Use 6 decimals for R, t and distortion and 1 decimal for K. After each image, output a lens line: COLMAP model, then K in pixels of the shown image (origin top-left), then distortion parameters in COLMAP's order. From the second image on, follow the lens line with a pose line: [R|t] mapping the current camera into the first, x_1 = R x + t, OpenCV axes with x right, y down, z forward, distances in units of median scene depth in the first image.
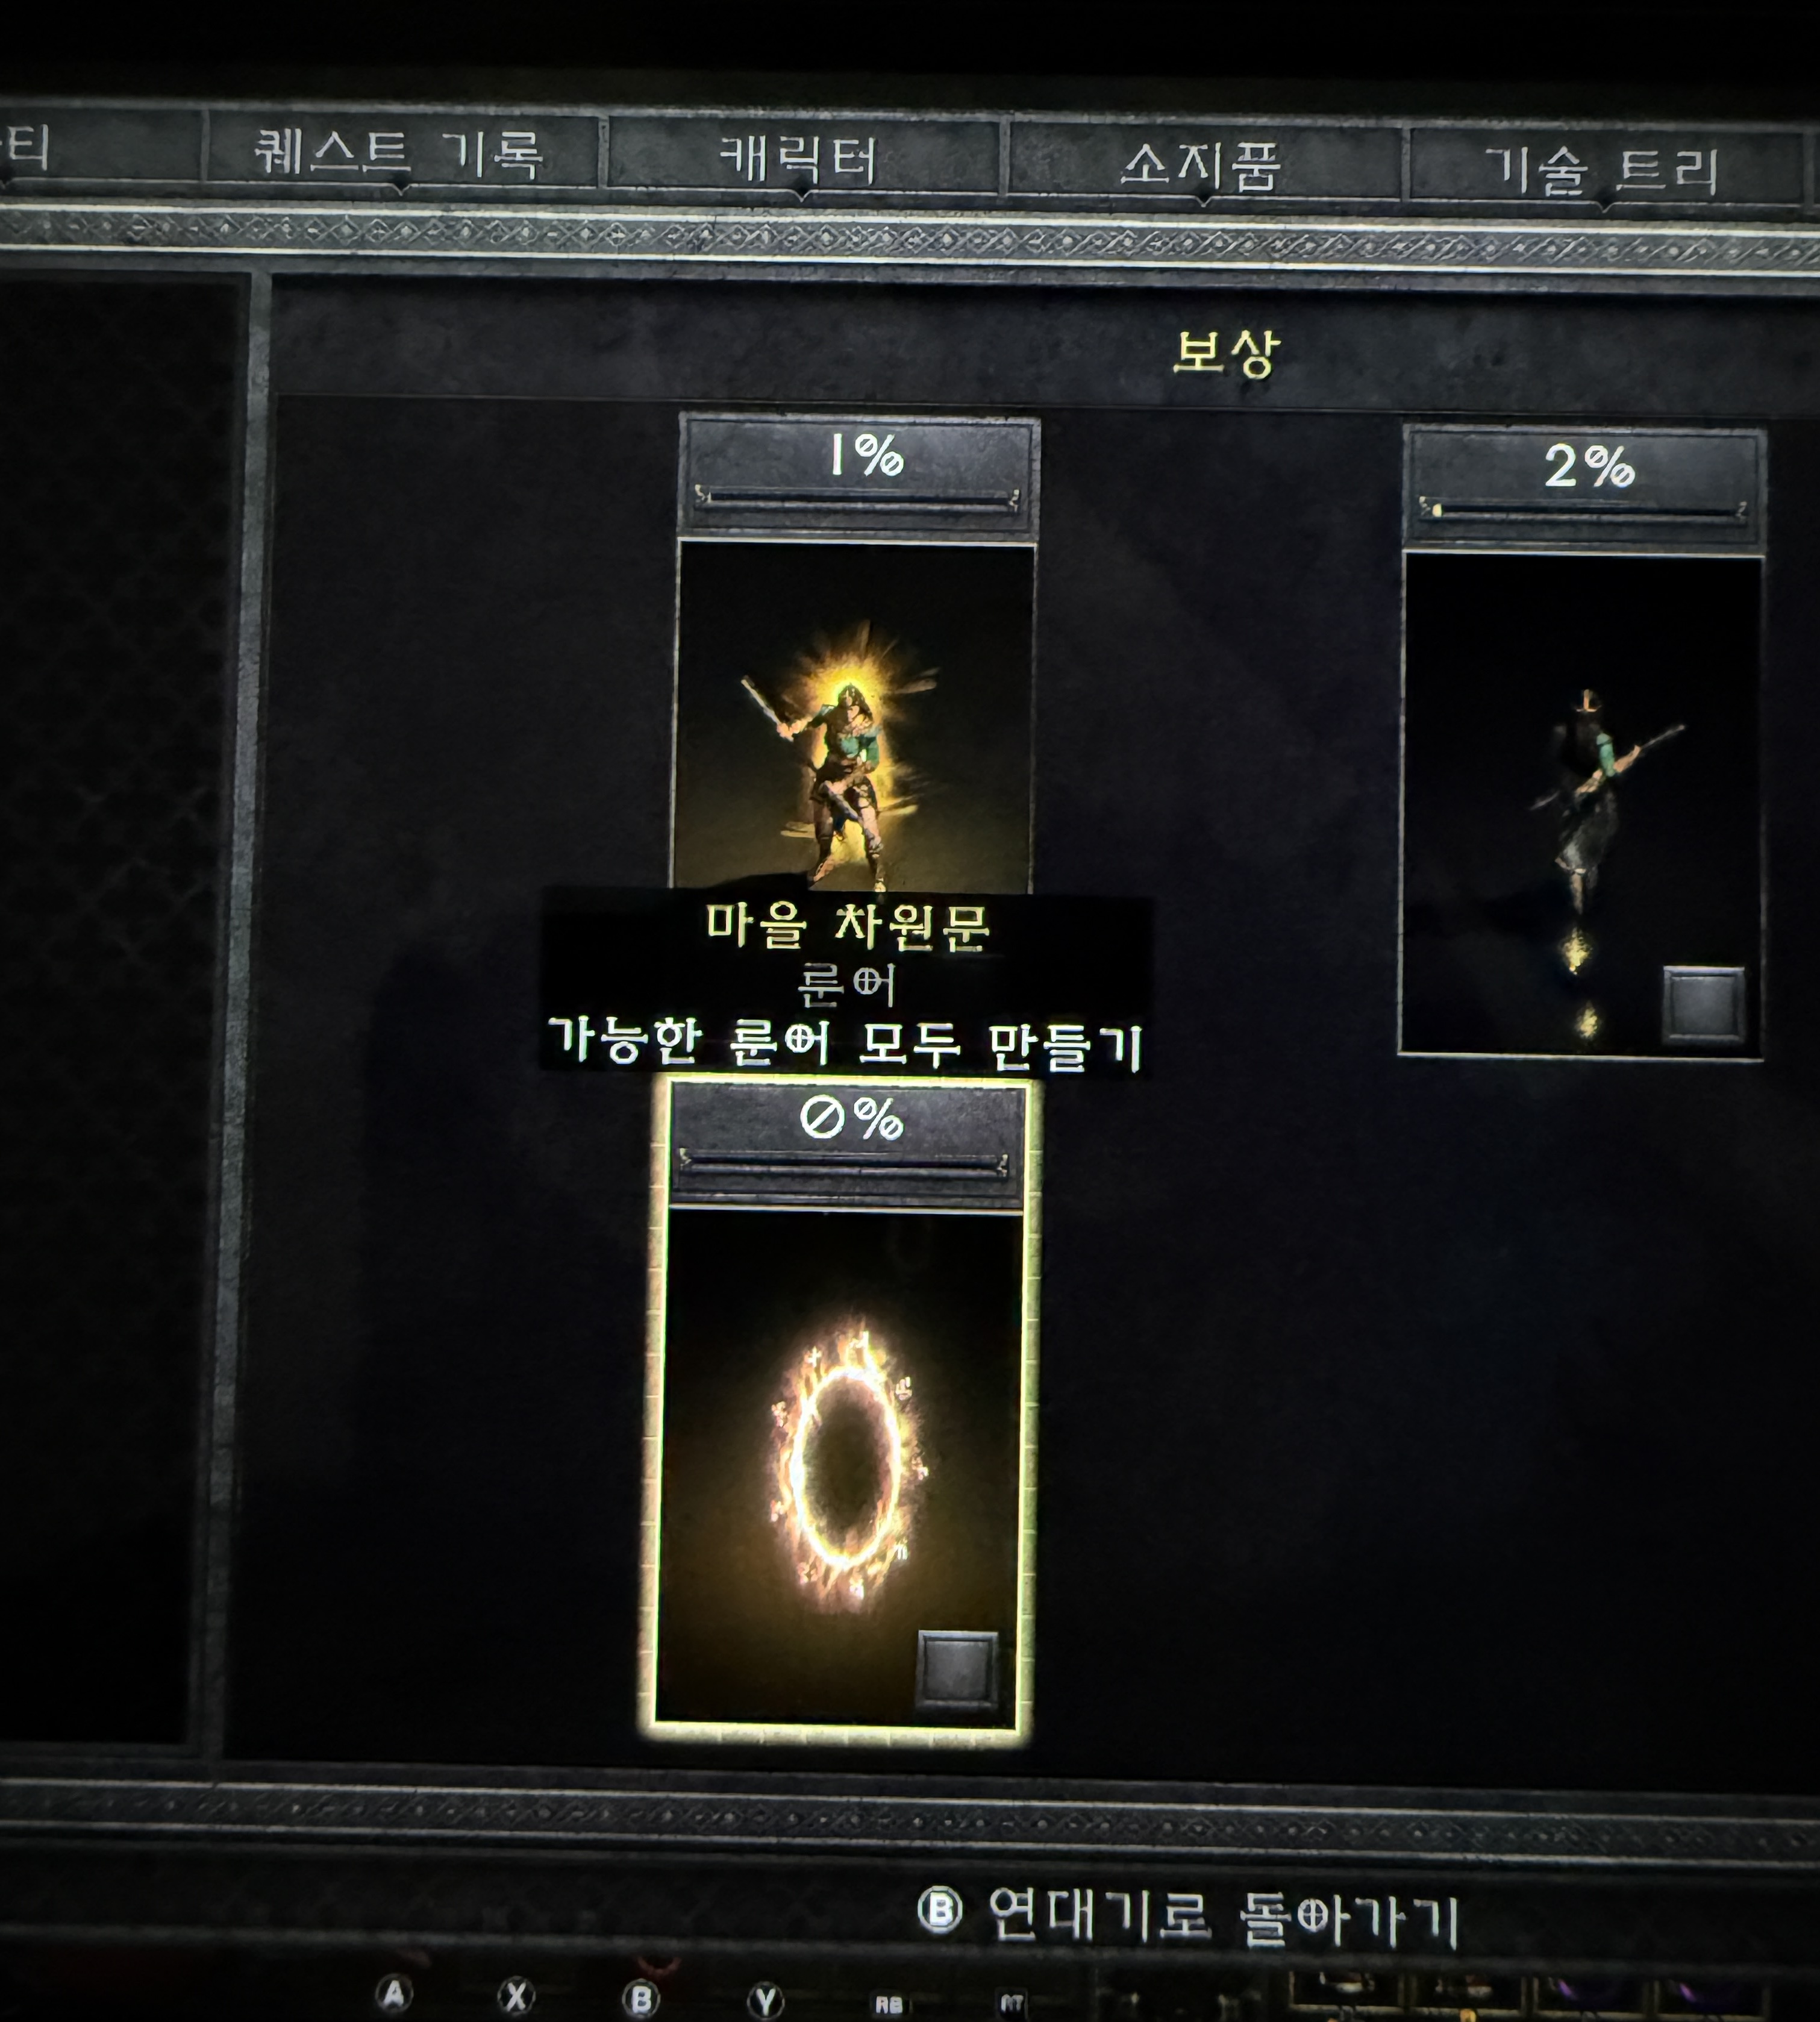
lens RADIAL K [[3134.0, 0, 1000.8], [0, 3134.0, 1001.3], [0, 0, 1]] dist [0.018478, 0.000000]
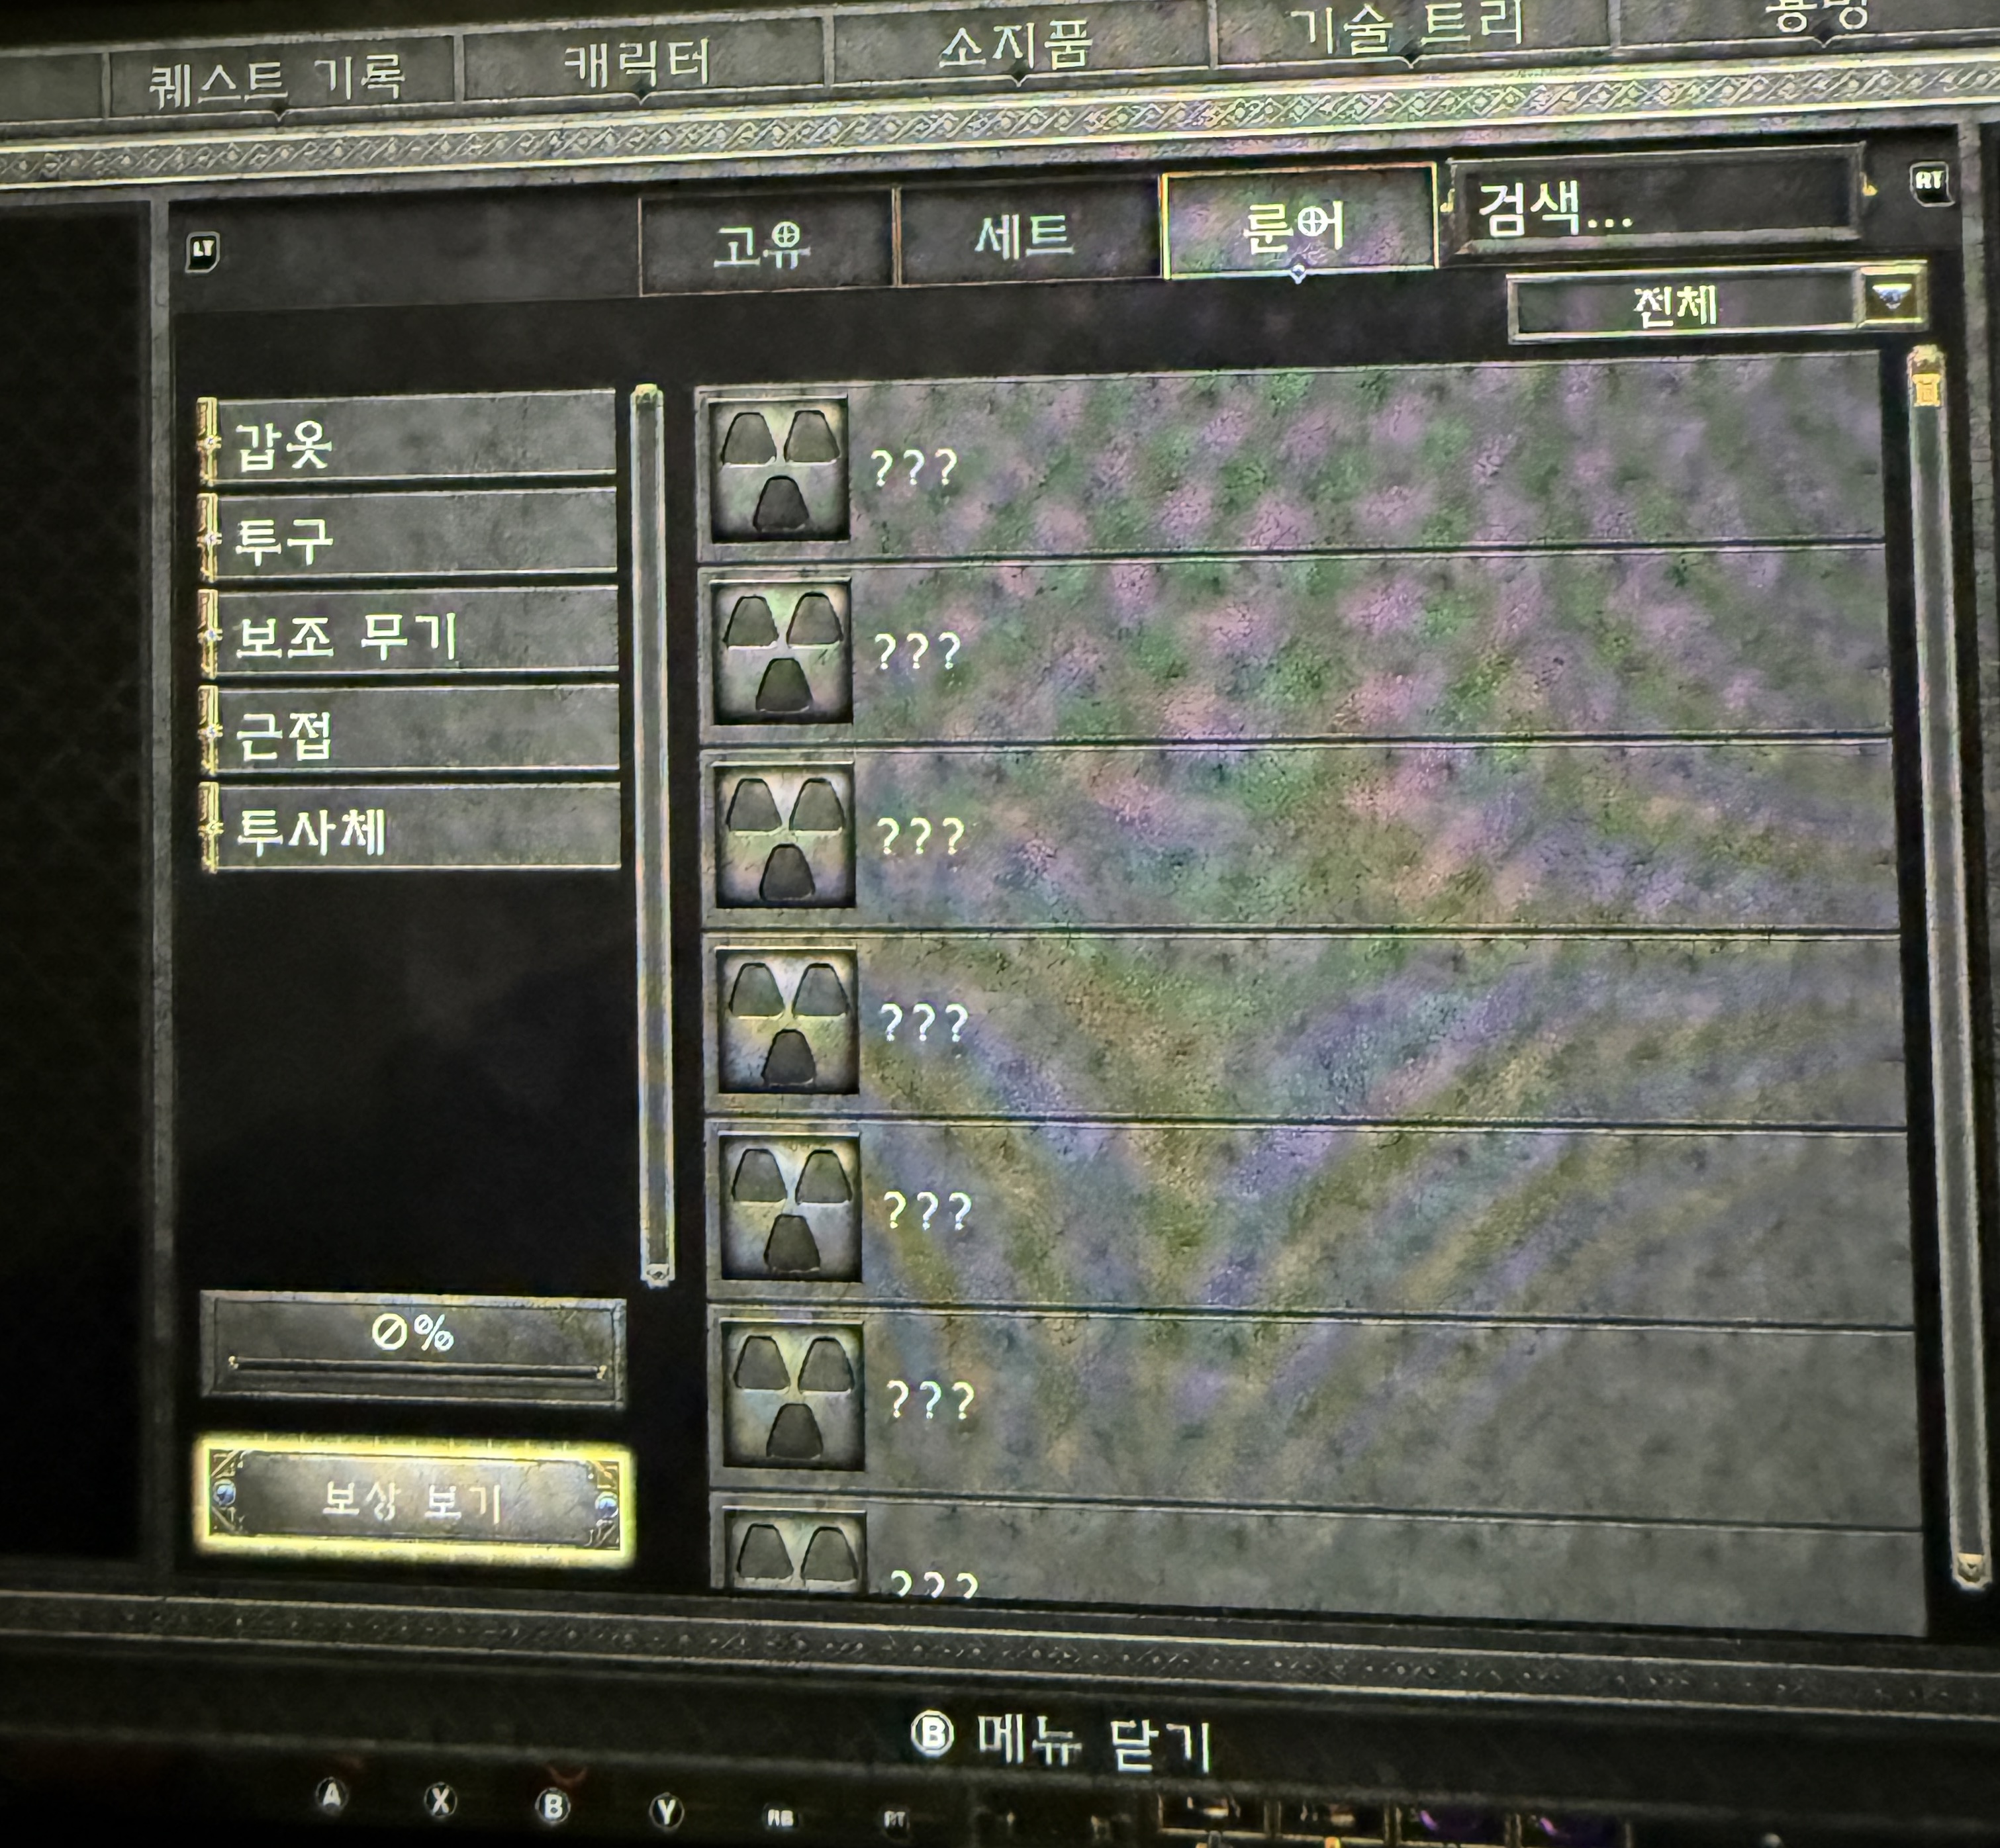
lens RADIAL K [[3050.9, 0, 864.3], [0, 3050.9, 889.8], [0, 0, 1]] dist [0.022788, 0.000000]
pose [[0.987504, -0.020285, -0.156280, 0.161413], [0.021613, 0.999743, 0.006804, 0.003005], [0.156102, -0.010097, 0.987689, -0.002461]]
